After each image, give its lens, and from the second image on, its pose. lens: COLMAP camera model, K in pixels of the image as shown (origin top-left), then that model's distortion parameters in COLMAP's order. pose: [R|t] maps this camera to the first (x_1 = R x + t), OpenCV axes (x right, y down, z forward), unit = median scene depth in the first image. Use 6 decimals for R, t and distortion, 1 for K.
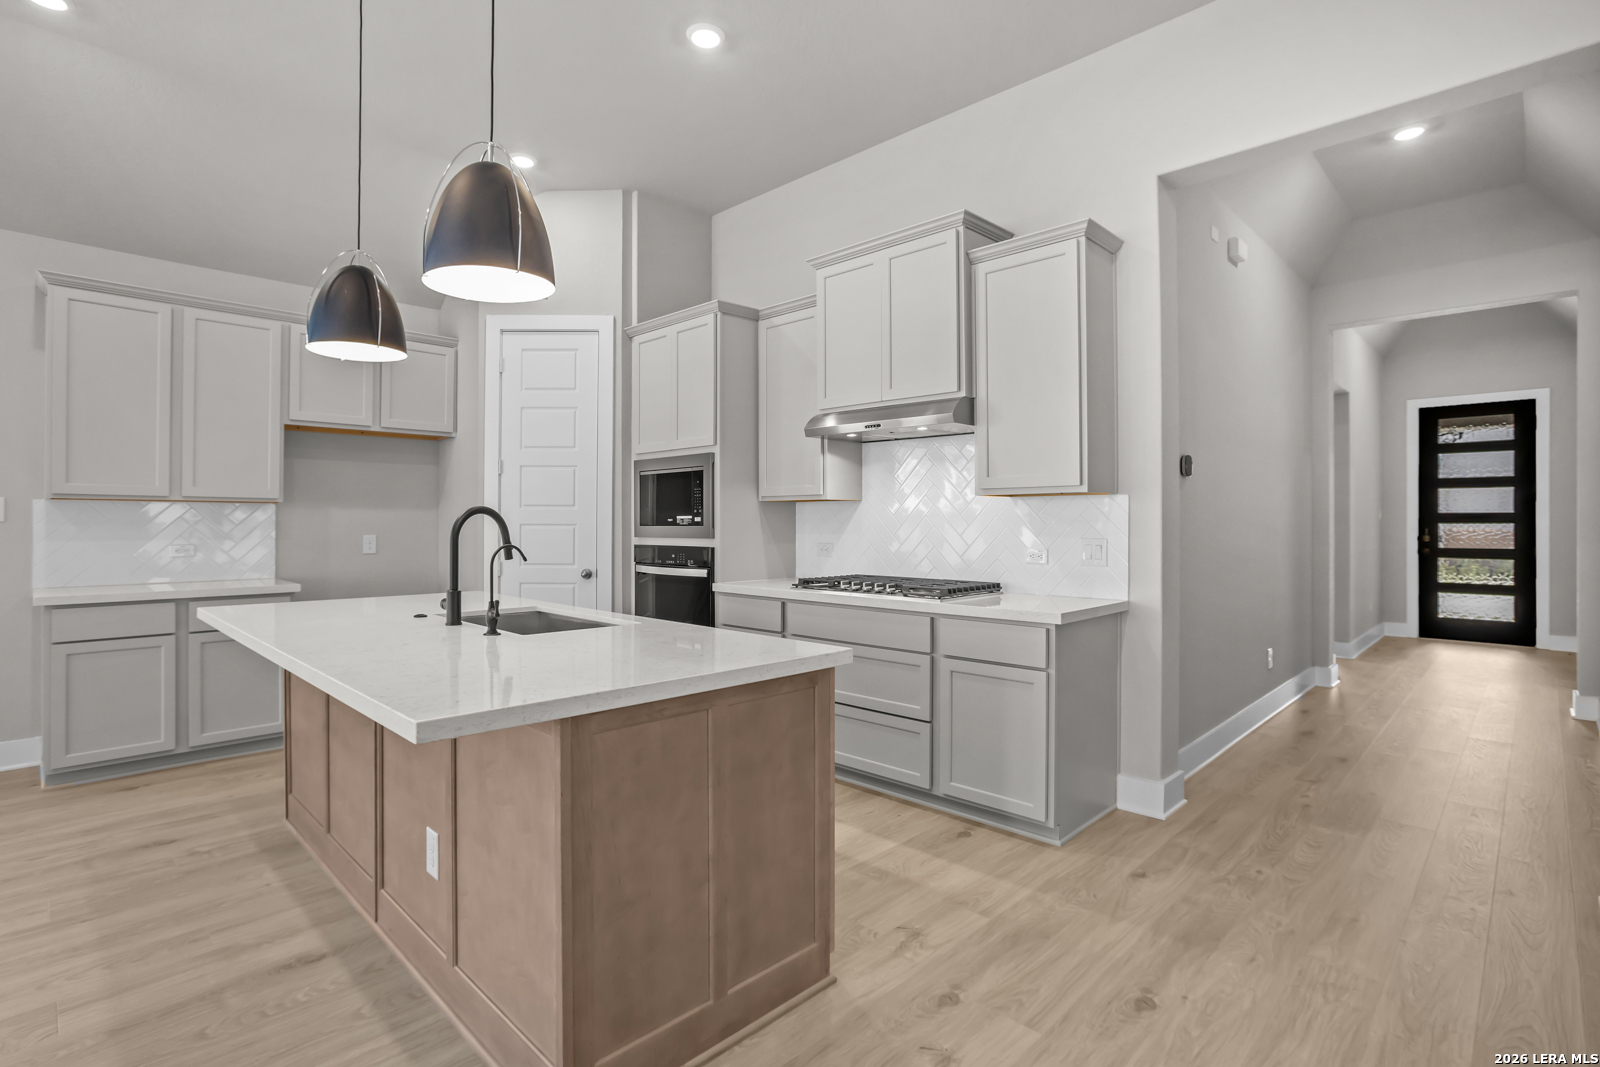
lens RADIAL K [[775.5, 0, 810.7], [0, 775.5, 518.0], [0, 0, 1]] dist [-0.042602, 0.011926]
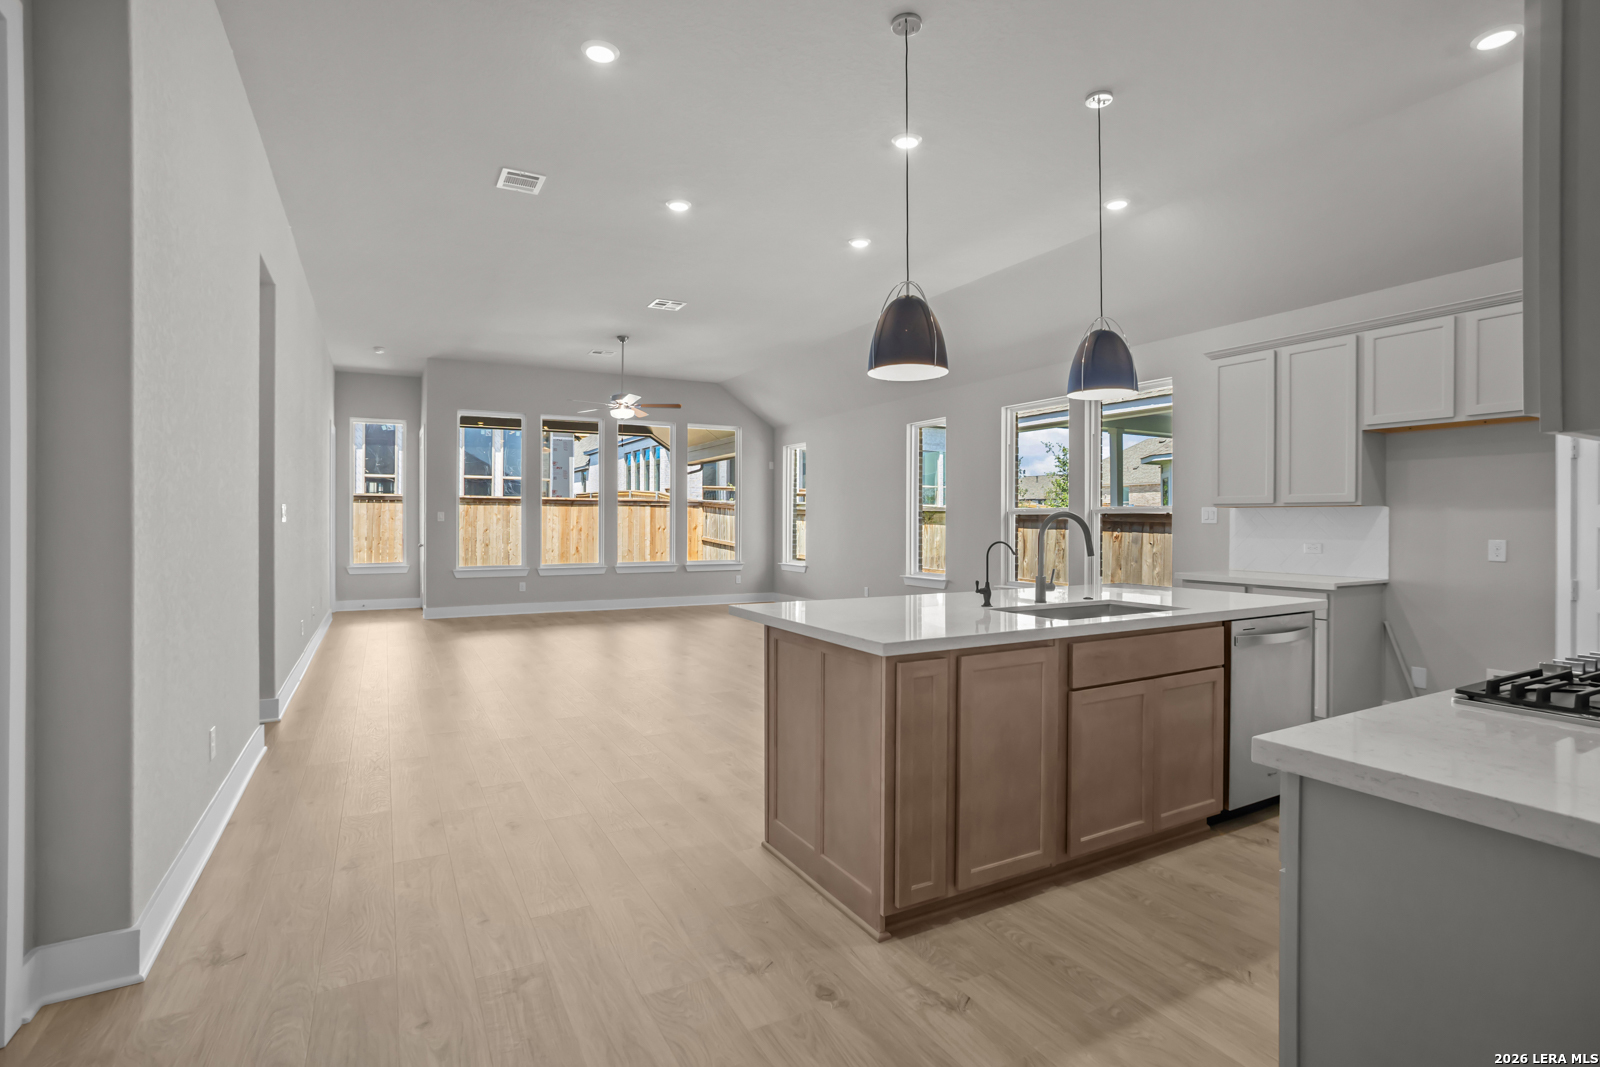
lens RADIAL K [[775.5, 0, 806.0], [0, 775.5, 521.5], [0, 0, 1]] dist [-0.042602, 0.011926]
pose [[-0.296453, -0.001702, -0.955046, 0.531189], [0.004011, 0.999987, -0.003028, 0.001287], [0.955039, -0.004729, -0.296442, 0.583258]]
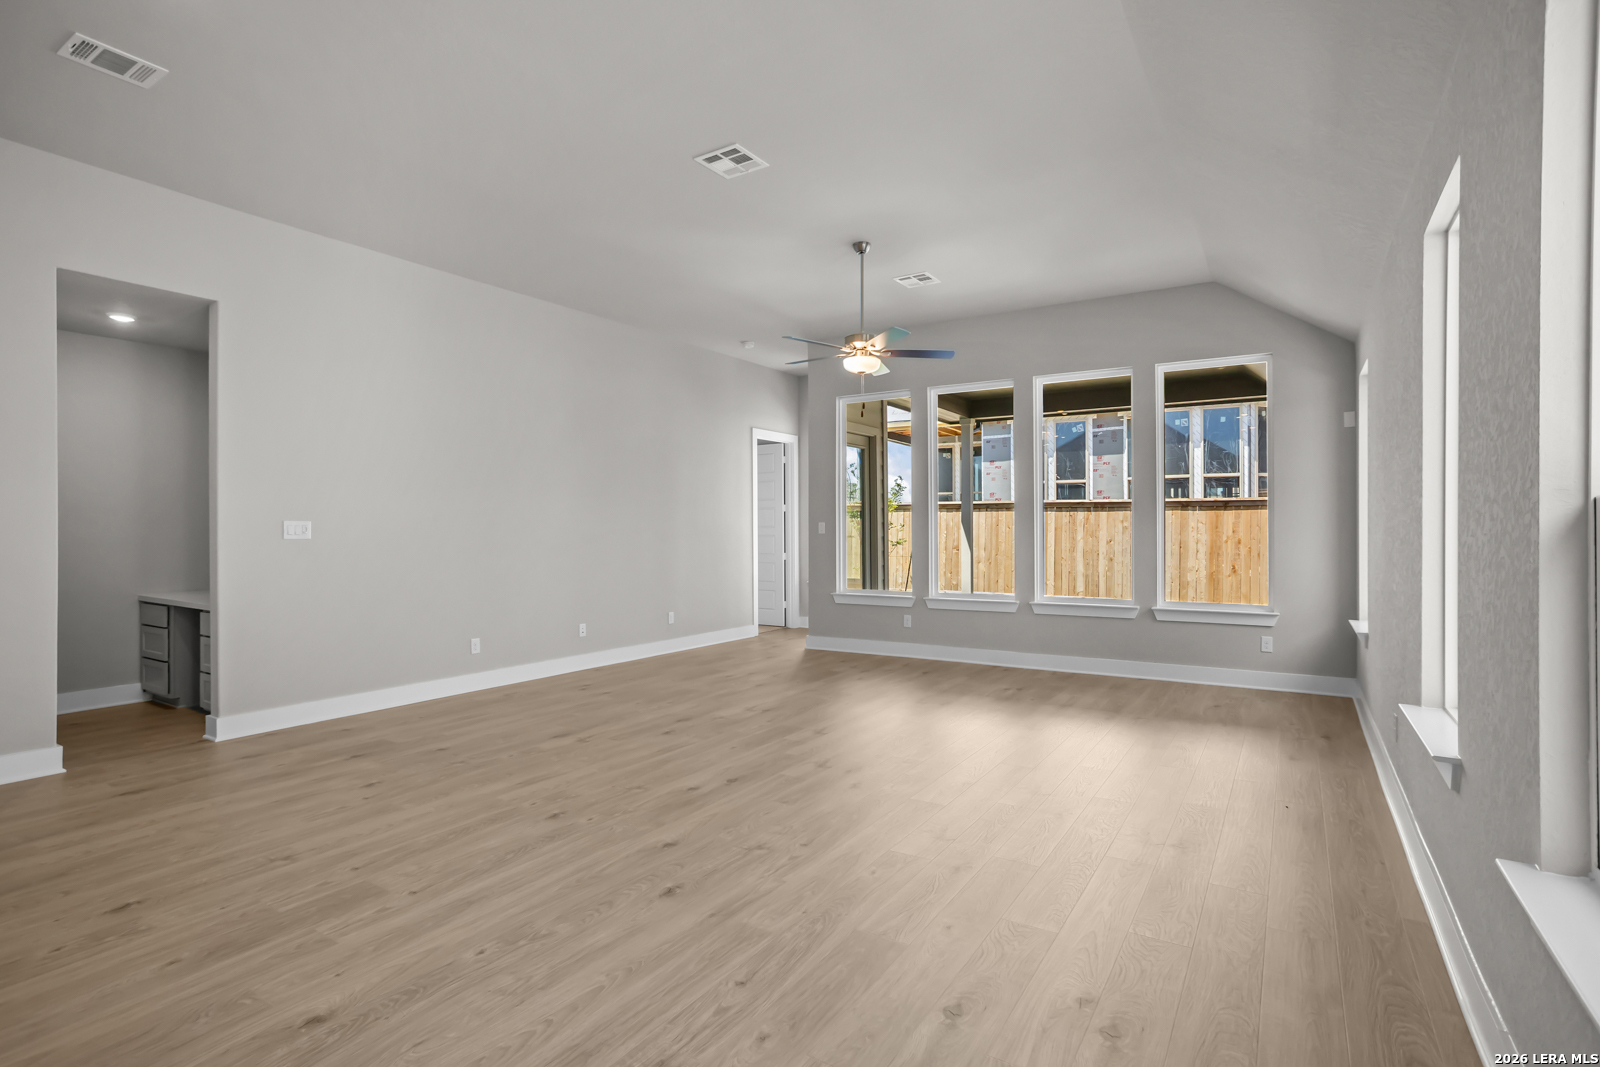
lens RADIAL K [[775.5, 0, 805.3], [0, 775.5, 527.7], [0, 0, 1]] dist [-0.042602, 0.011926]
pose [[-0.979588, 0.002149, -0.201006, -0.894130], [0.003800, 0.999962, -0.007828, -0.009685], [0.200981, -0.008432, -0.979559, 0.757759]]
